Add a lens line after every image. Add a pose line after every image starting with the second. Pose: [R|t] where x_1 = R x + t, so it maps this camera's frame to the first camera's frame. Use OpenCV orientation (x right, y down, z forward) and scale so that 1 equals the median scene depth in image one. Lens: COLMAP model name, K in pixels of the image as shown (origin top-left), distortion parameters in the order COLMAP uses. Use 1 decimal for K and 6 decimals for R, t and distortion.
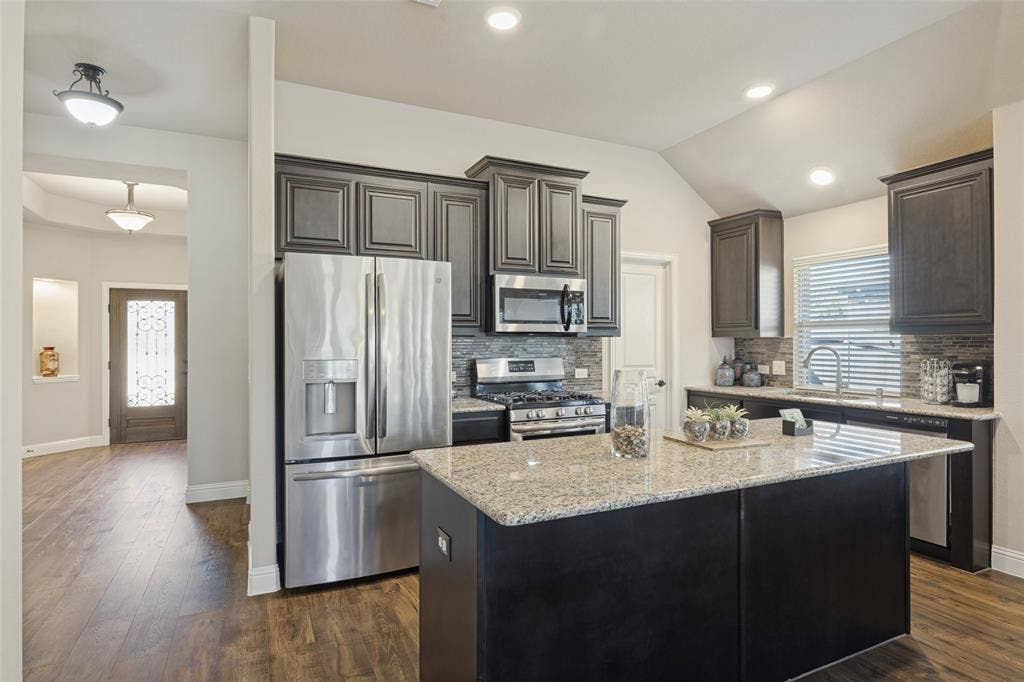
lens RADIAL K [[547.1, 0, 512.0], [0, 547.1, 341.0], [0, 0, 1]] dist [-0.009683, 0.000212]
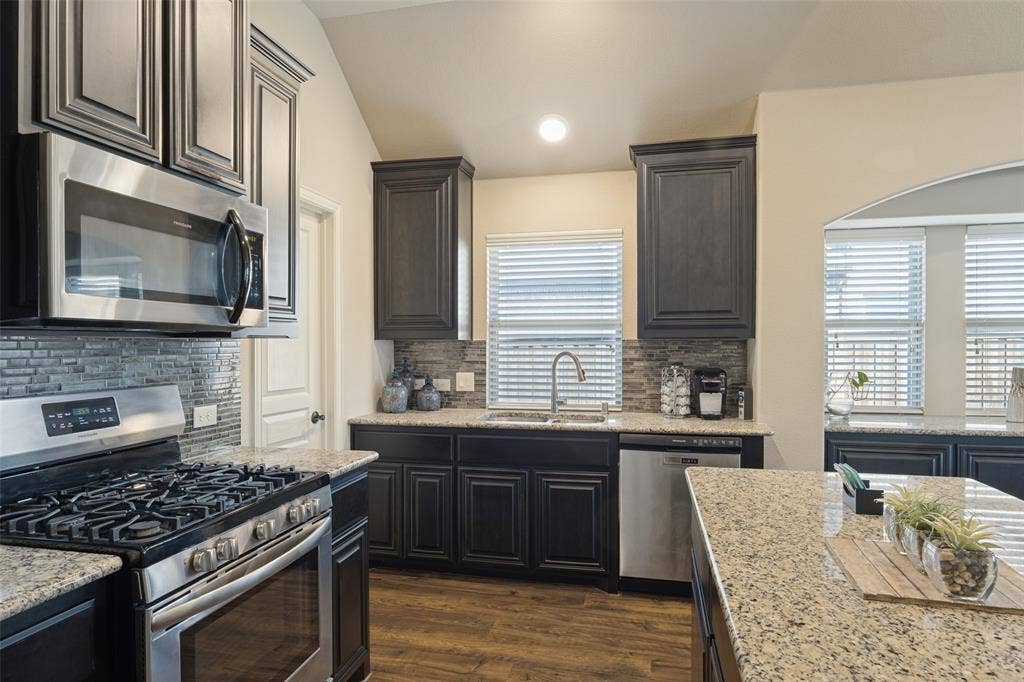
lens RADIAL K [[597.0, 0, 513.1], [0, 597.0, 346.0], [0, 0, 1]] dist [-0.012014, -0.000084]
pose [[0.615316, -0.002395, 0.788277, -0.131656], [-0.001588, 0.999990, 0.004279, -0.003212], [-0.788279, -0.003885, 0.615305, 0.576564]]
